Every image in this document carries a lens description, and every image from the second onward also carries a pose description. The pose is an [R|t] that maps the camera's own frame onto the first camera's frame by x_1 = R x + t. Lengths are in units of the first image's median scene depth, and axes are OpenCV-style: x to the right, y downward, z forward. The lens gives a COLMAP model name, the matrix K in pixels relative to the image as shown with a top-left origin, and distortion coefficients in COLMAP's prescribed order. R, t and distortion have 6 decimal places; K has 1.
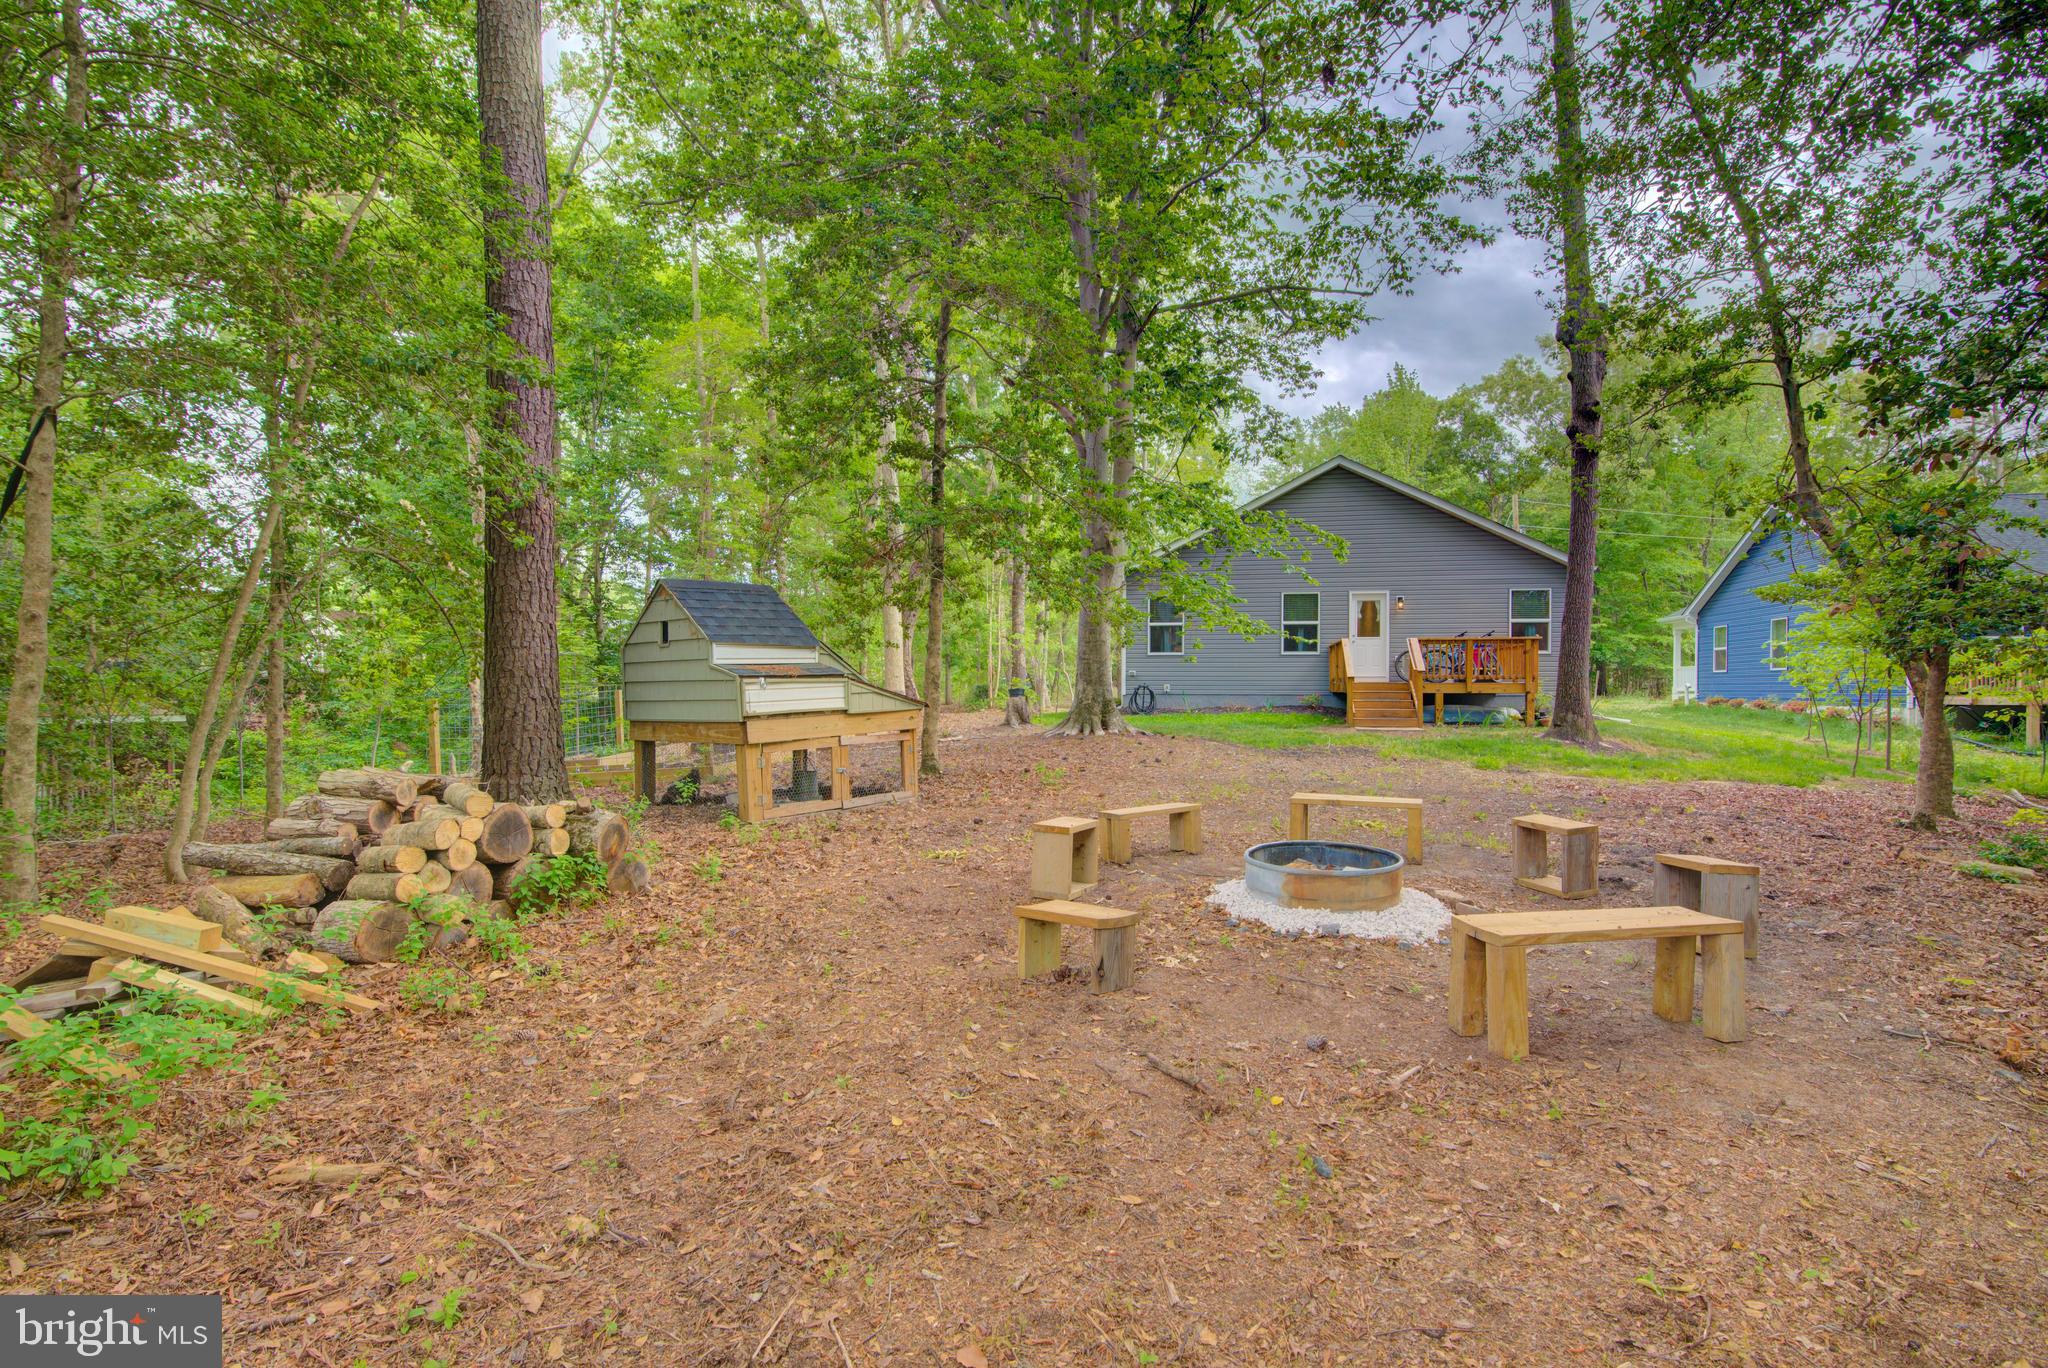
lens RADIAL K [[988.1, 0, 1021.7], [0, 988.1, 682.3], [0, 0, 1]] dist [-0.001972, -0.000189]
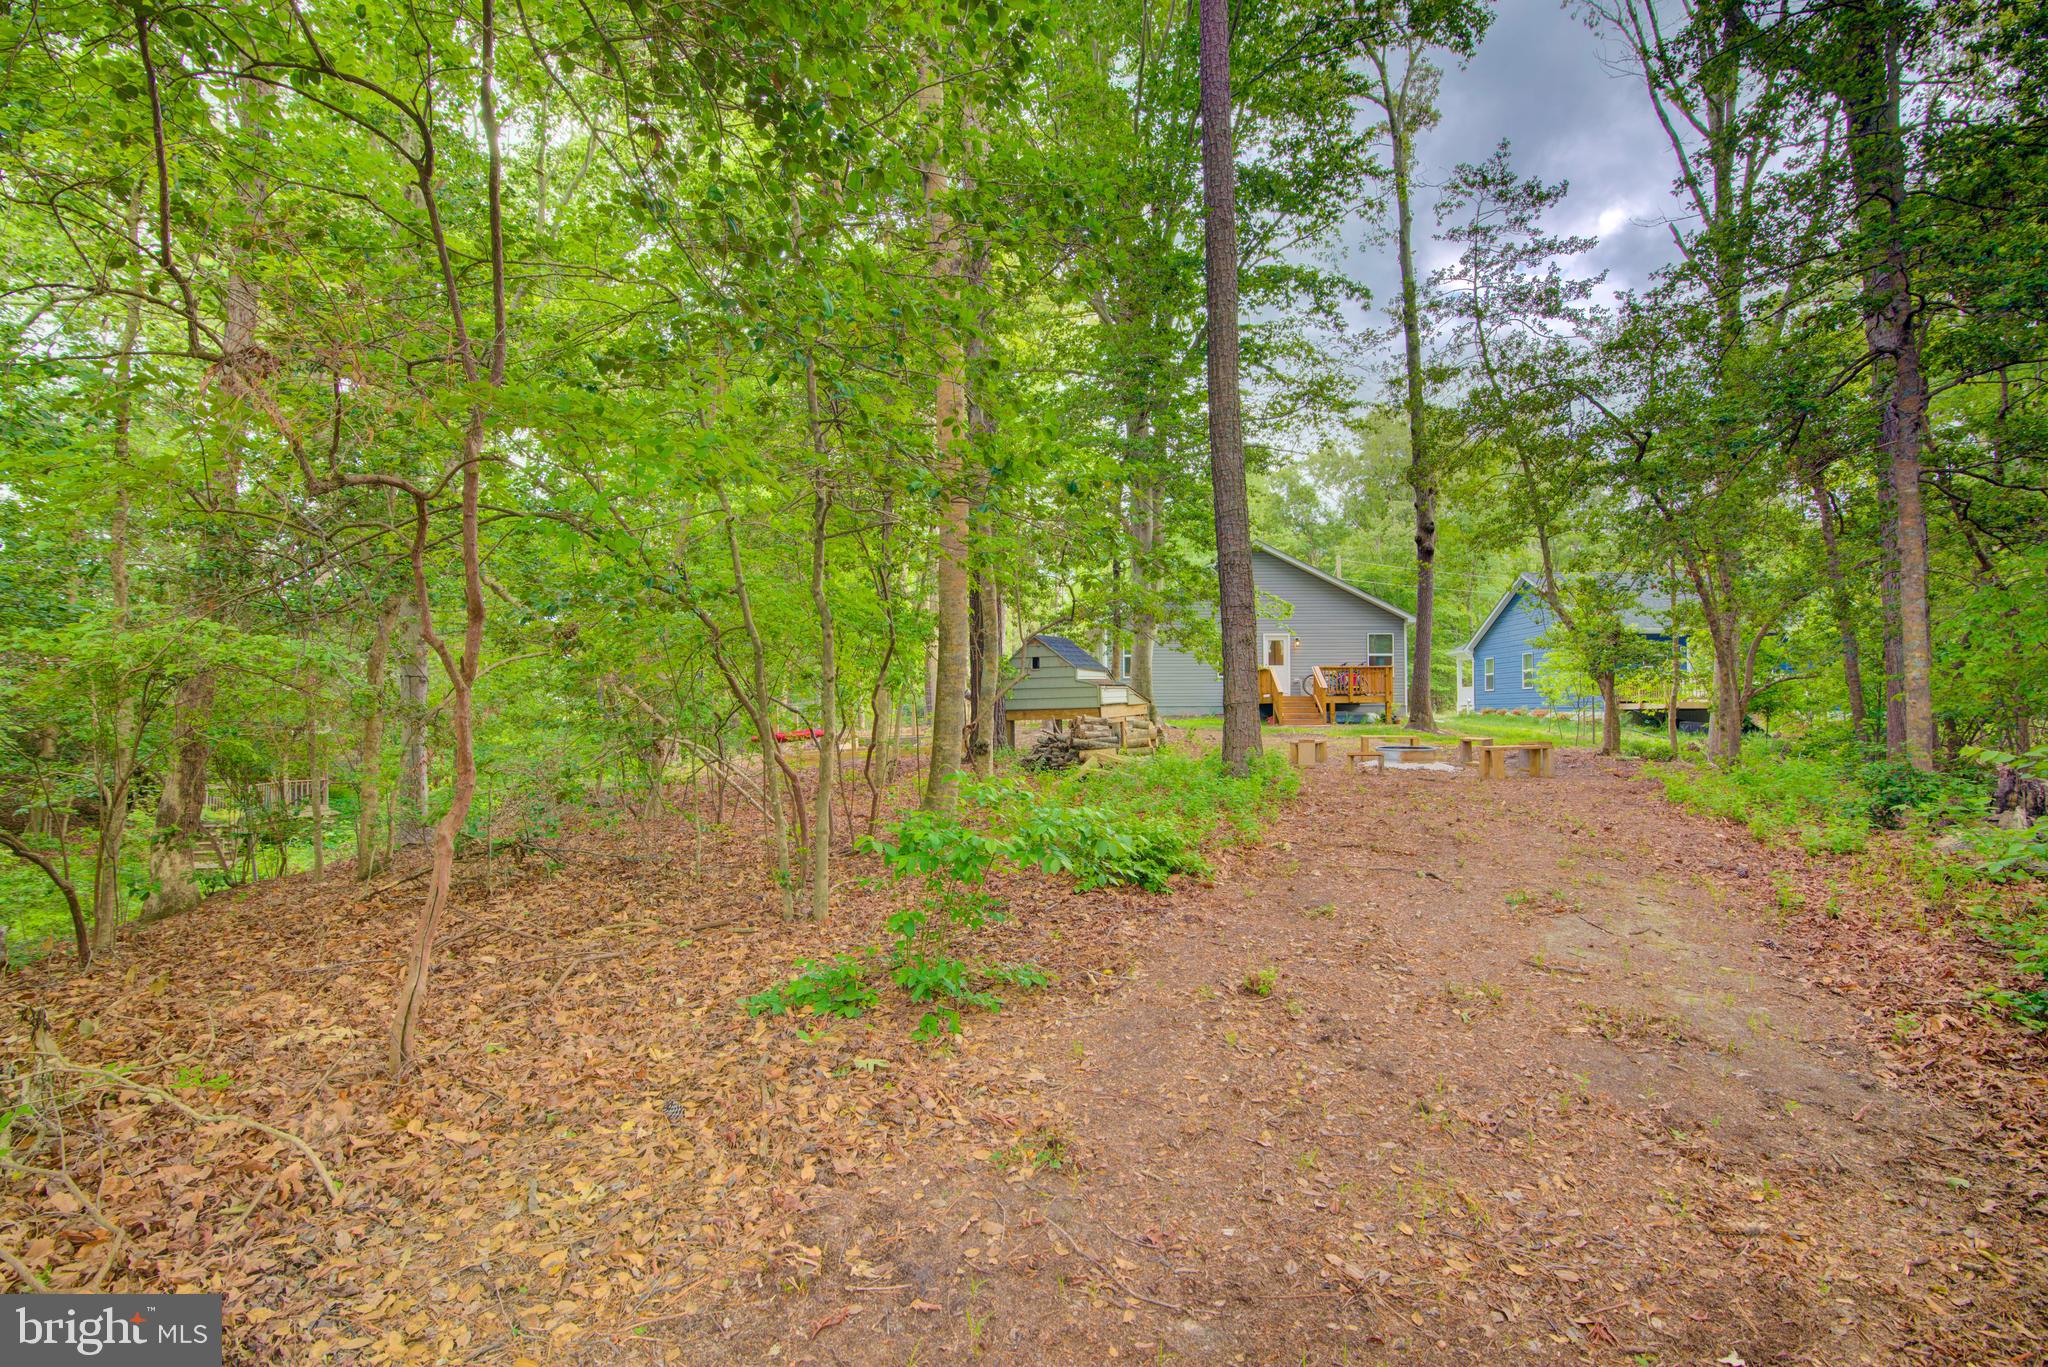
lens RADIAL K [[937.1, 0, 1025.8], [0, 937.1, 685.1], [0, 0, 1]] dist [-0.020981, 0.002080]
pose [[0.985554, -0.000897, 0.169358, -0.273942], [0.004753, 0.999739, -0.022368, 0.013199], [-0.169293, 0.022849, 0.985301, -0.320511]]
